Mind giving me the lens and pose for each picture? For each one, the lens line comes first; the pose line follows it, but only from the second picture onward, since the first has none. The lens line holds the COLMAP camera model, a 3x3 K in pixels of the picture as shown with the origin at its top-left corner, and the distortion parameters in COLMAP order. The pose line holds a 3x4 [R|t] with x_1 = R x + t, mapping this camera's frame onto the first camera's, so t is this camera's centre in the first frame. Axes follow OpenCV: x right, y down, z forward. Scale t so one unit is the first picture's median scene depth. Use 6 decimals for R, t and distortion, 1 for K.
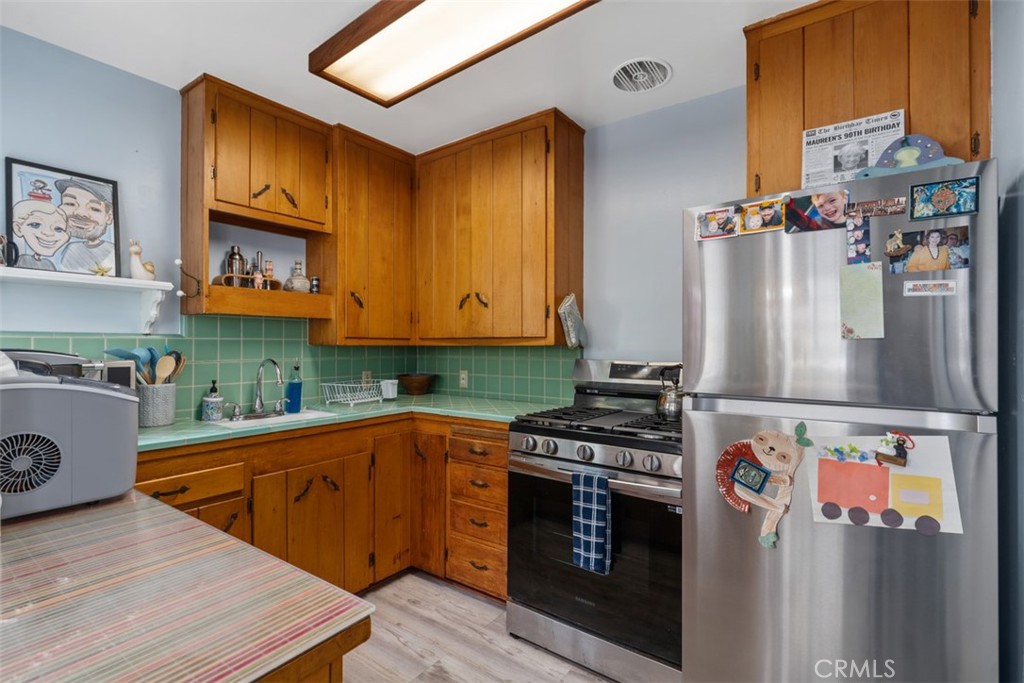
lens RADIAL K [[478.0, 0, 512.1], [0, 478.0, 343.6], [0, 0, 1]] dist [-0.004474, -0.001140]
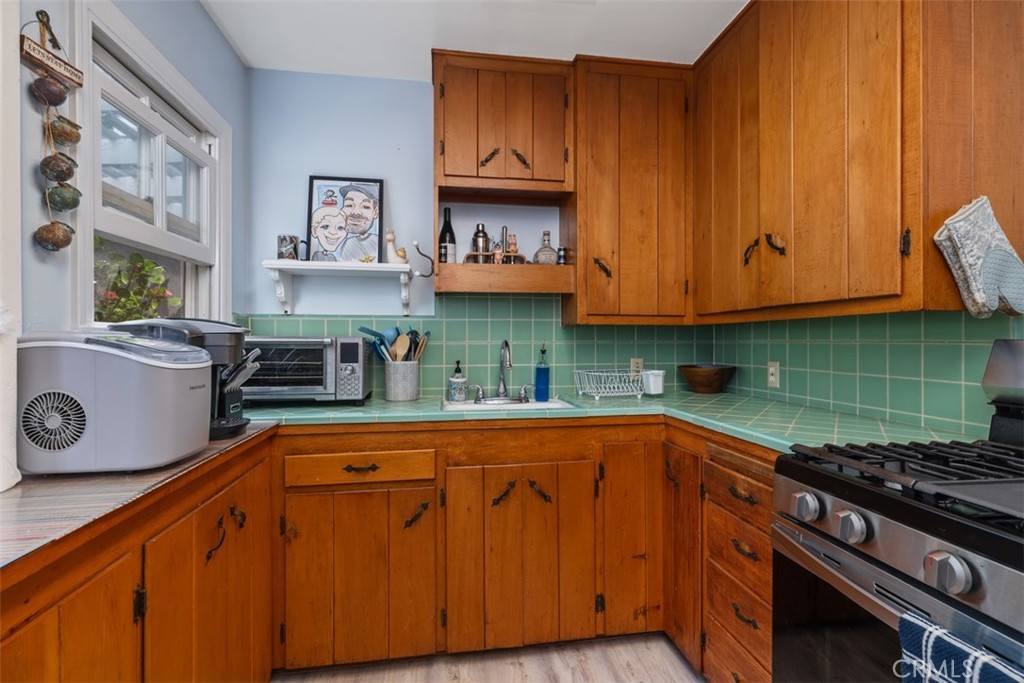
lens RADIAL K [[463.9, 0, 503.2], [0, 463.9, 338.3], [0, 0, 1]] dist [0.002466, 0.000942]
pose [[0.703559, -0.004464, -0.710622, 0.124004], [0.003979, 0.999989, -0.002343, 0.031500], [0.710625, -0.001179, 0.703570, 0.369309]]
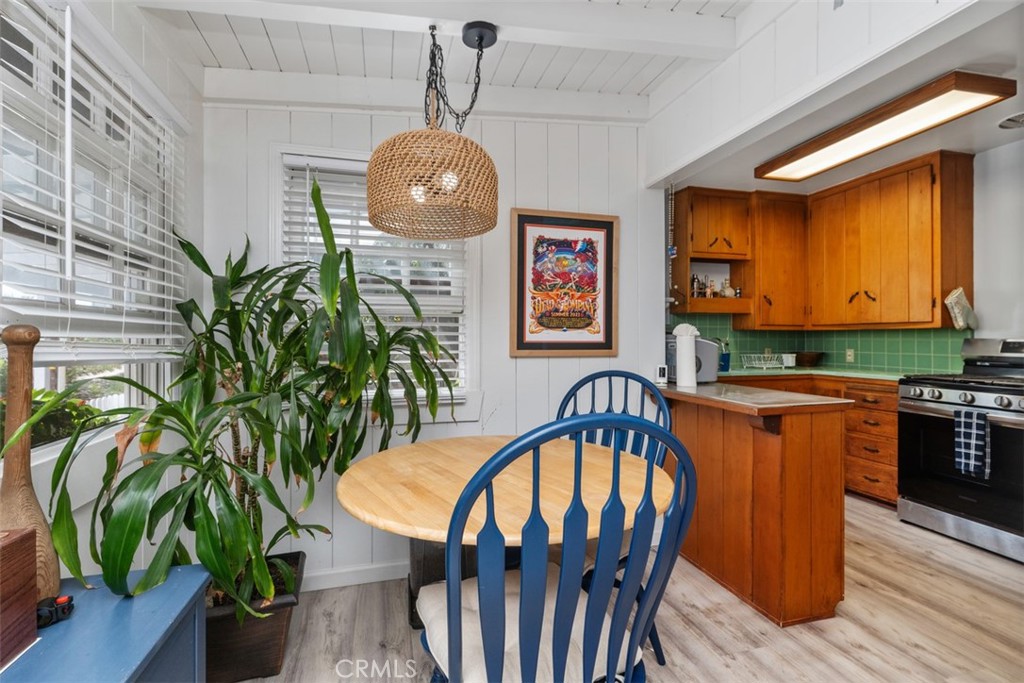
lens RADIAL K [[463.9, 0, 514.2], [0, 463.9, 334.7], [0, 0, 1]] dist [0.002466, 0.000942]
pose [[0.779707, -0.004903, -0.626126, -0.027748], [0.002275, 0.999985, -0.004998, 0.027122], [0.626141, 0.002473, 0.779706, -0.759141]]
